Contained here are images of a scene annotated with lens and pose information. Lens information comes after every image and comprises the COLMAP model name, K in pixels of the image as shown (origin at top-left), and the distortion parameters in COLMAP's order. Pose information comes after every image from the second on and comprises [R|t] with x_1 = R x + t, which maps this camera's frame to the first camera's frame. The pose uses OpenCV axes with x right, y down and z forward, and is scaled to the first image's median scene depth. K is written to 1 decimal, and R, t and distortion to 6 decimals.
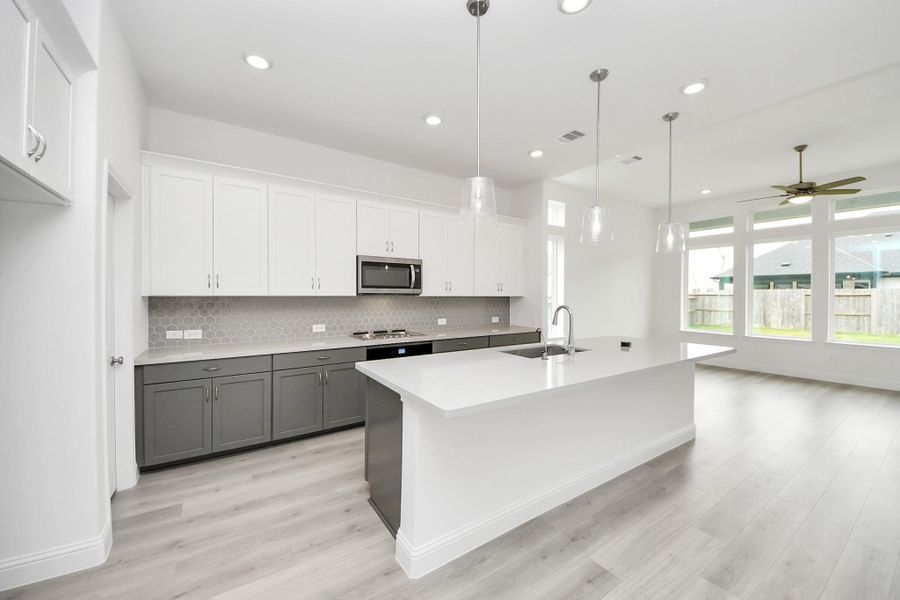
lens RADIAL K [[334.1, 0, 454.7], [0, 334.1, 298.0], [0, 0, 1]] dist [0.018615, -0.000118]
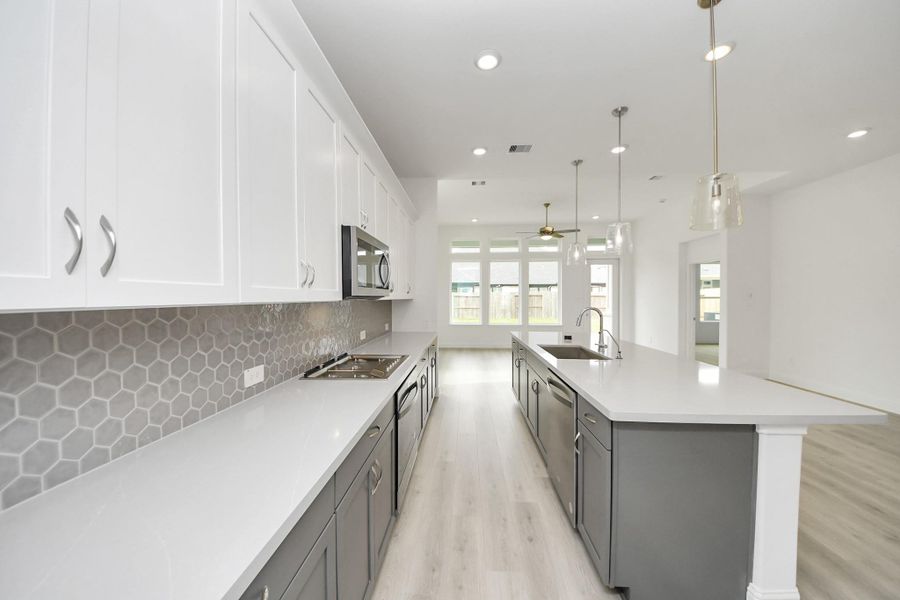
lens RADIAL K [[319.5, 0, 426.5], [0, 319.5, 304.3], [0, 0, 1]] dist [0.000023, -0.000043]
pose [[0.651822, -0.025240, 0.757952, -0.560904], [0.014560, 0.999678, 0.020769, -0.012841], [-0.758232, -0.002502, 0.651980, 0.501403]]
